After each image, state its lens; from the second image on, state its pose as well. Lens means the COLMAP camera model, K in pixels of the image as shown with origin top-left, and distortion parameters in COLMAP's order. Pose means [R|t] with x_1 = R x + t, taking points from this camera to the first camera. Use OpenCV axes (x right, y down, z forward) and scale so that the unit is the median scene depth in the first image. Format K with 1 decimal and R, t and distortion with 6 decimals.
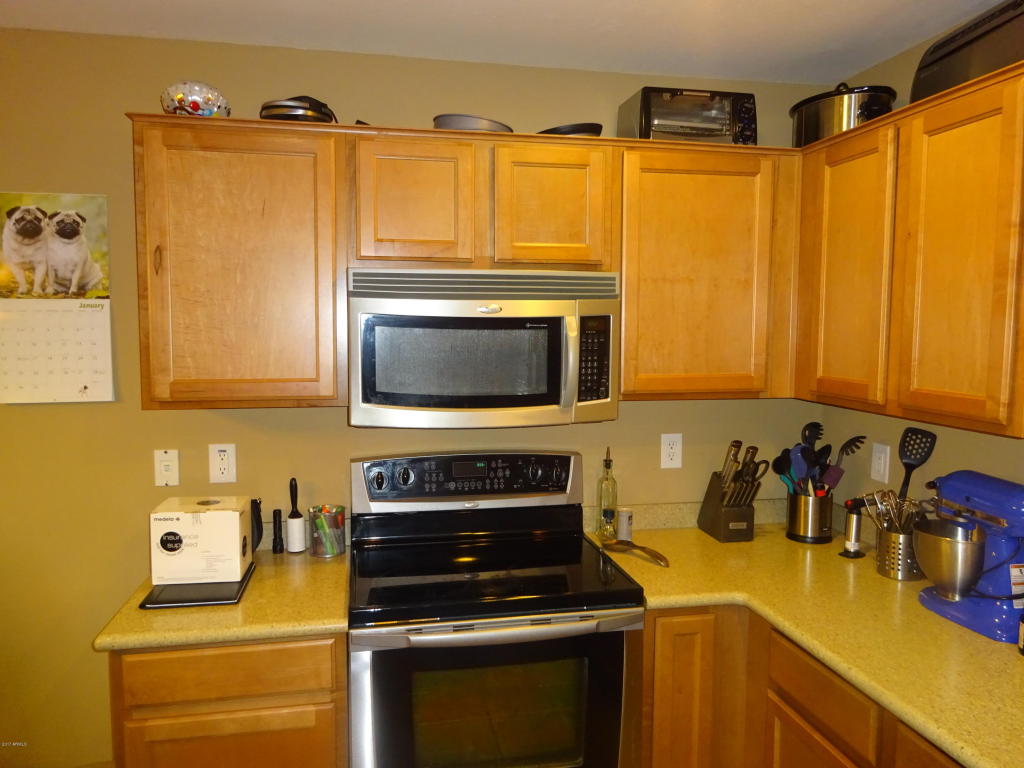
lens RADIAL K [[762.8, 0, 513.6], [0, 762.8, 383.6], [0, 0, 1]] dist [-0.001134, 0.002216]
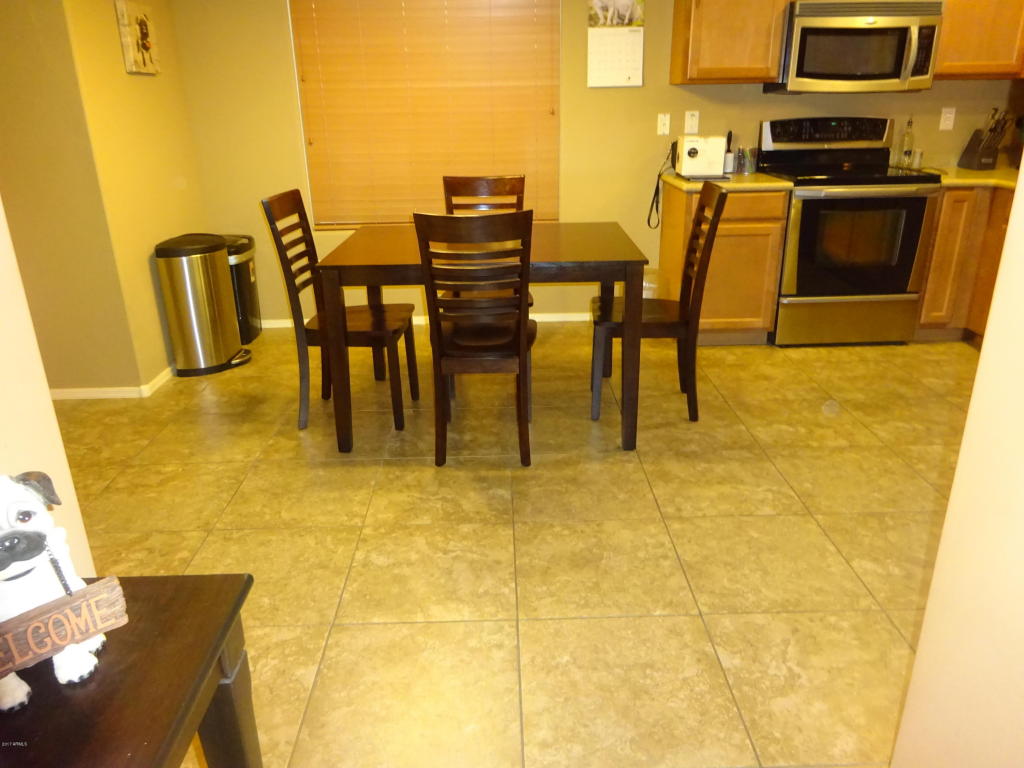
lens RADIAL K [[762.8, 0, 510.0], [0, 762.8, 383.9], [0, 0, 1]] dist [-0.001134, 0.002216]
pose [[0.983199, 0.046388, -0.176545, -0.485962], [0.005501, 0.959202, 0.282668, 0.199215], [0.182454, -0.278890, 0.942831, -1.063564]]
